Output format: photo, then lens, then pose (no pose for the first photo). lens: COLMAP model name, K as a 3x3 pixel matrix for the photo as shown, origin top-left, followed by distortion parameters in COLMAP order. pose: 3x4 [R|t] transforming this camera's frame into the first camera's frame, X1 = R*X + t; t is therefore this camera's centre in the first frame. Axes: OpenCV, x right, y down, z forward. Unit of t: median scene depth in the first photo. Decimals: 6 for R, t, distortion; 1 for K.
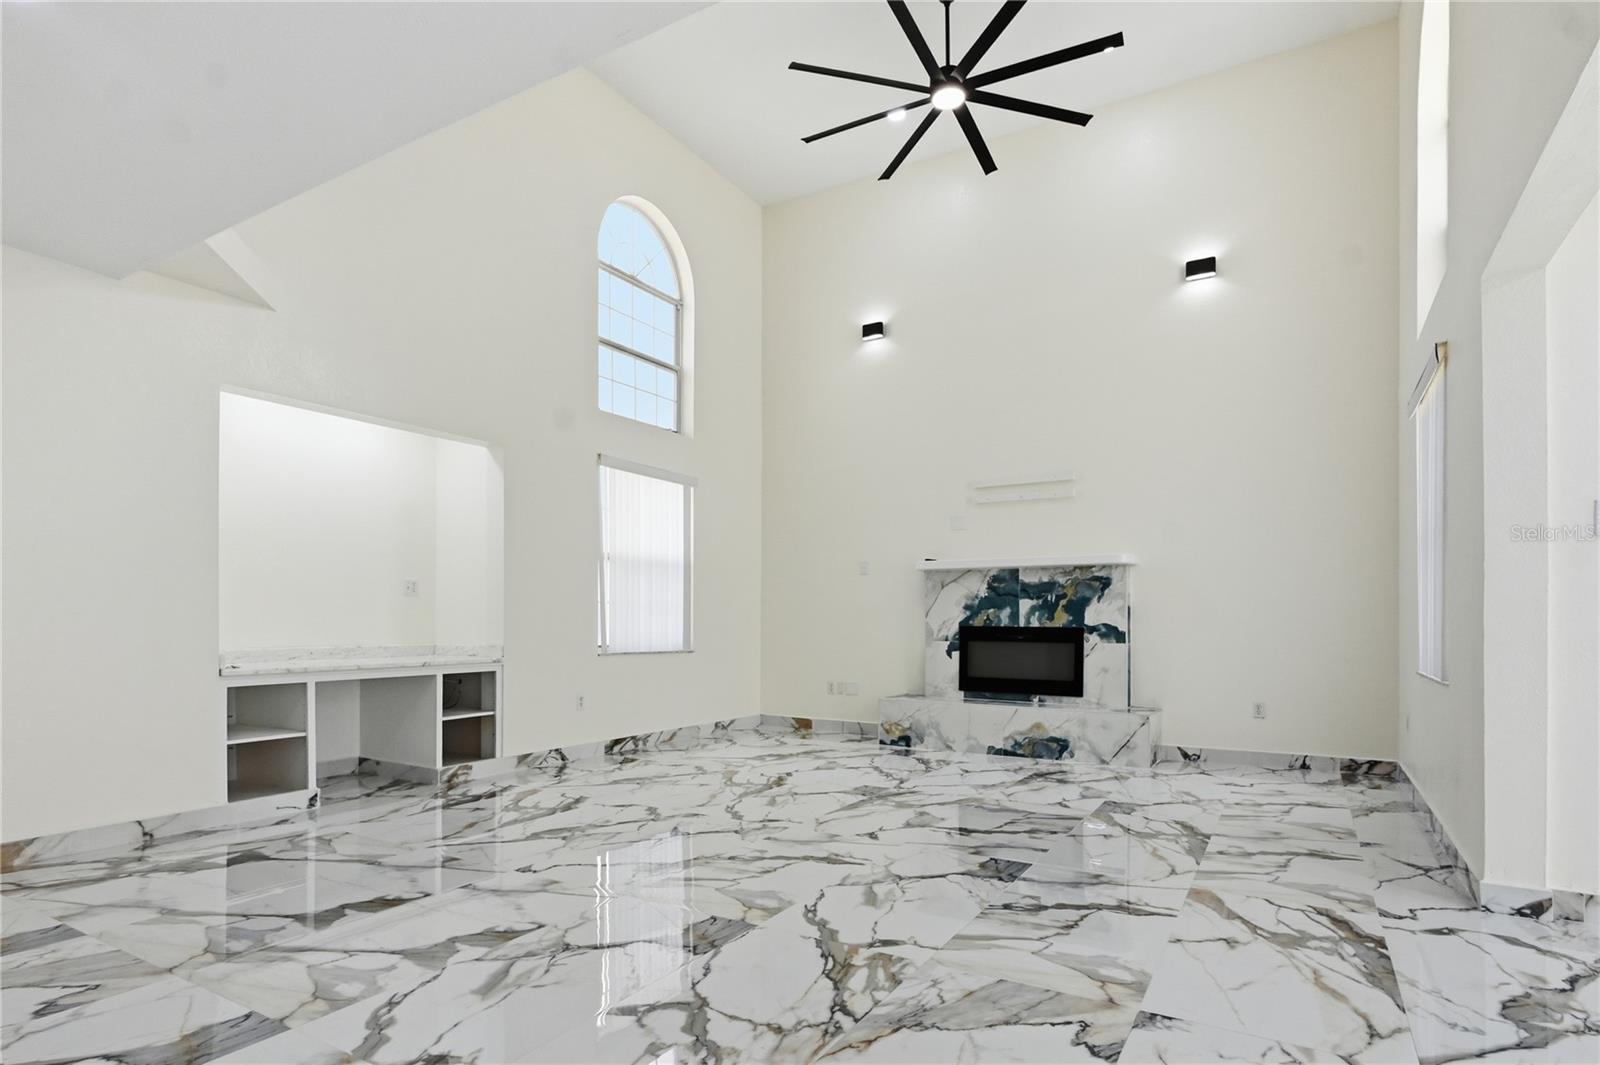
lens RADIAL K [[814.1, 0, 789.4], [0, 814.1, 538.0], [0, 0, 1]] dist [0.000161, 0.001558]
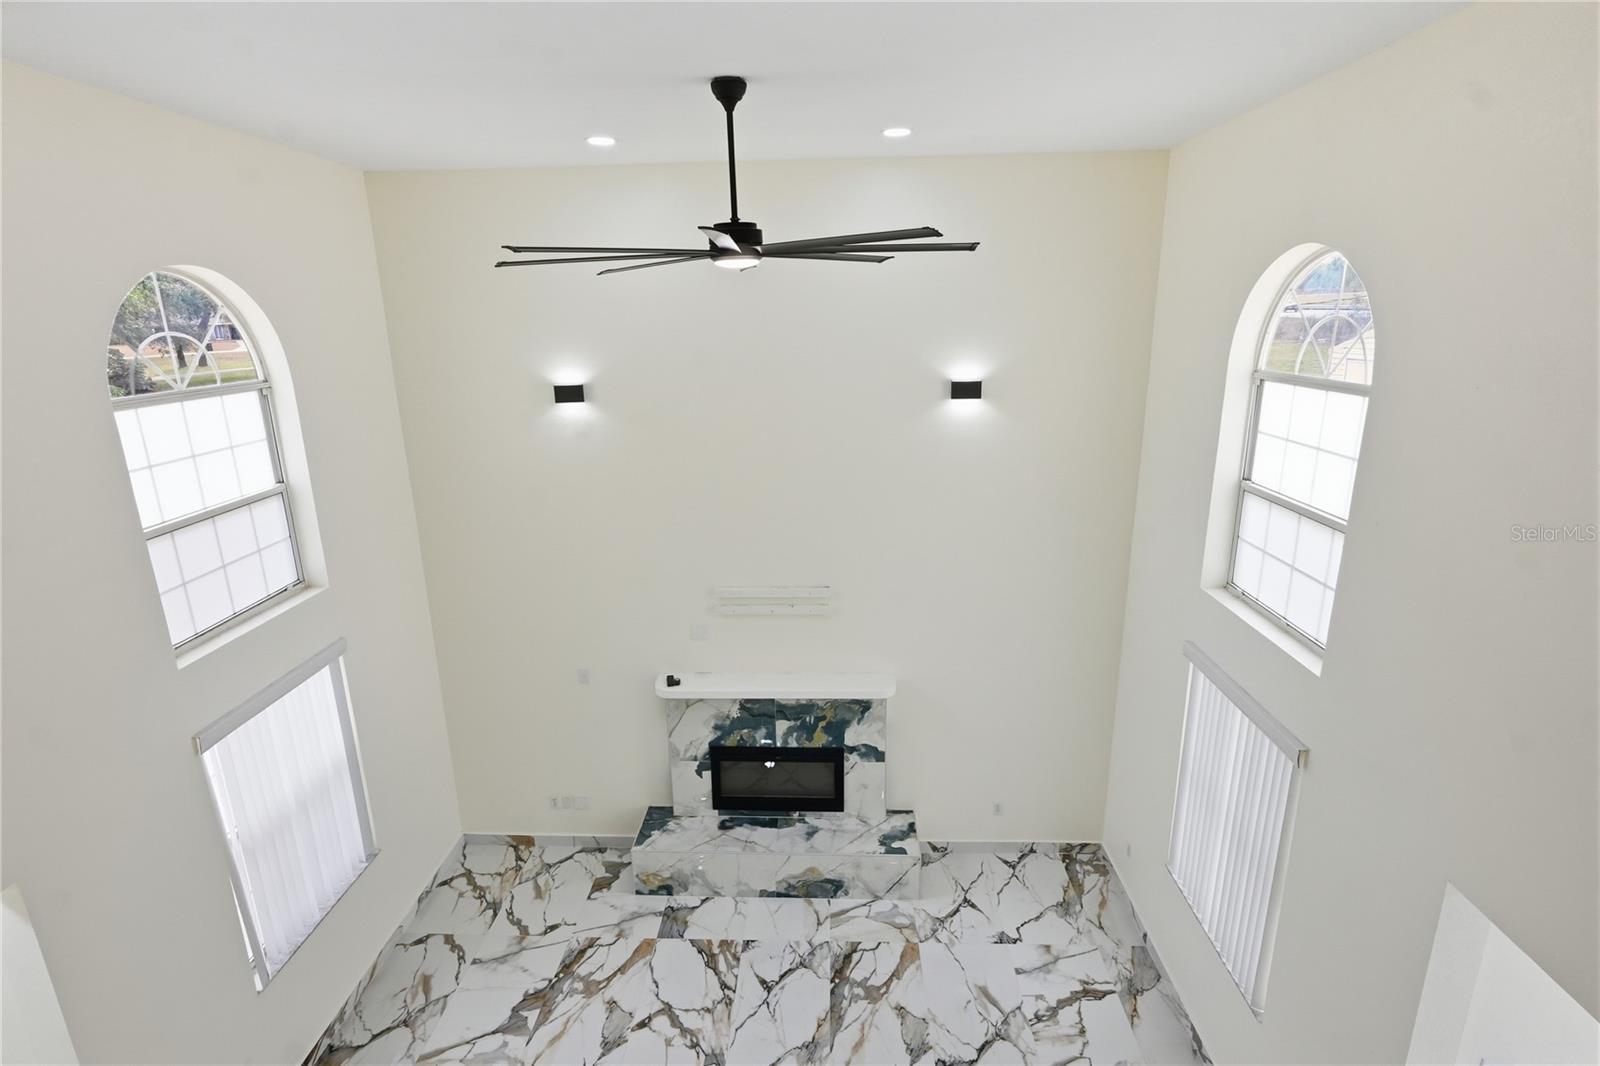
lens RADIAL K [[814.1, 0, 812.5], [0, 814.1, 533.8], [0, 0, 1]] dist [0.000161, 0.001558]
pose [[0.877844, -0.143605, 0.456910, -0.074385], [0.012731, 0.960650, 0.277470, -0.391621], [-0.478777, -0.237758, 0.845129, 0.252987]]
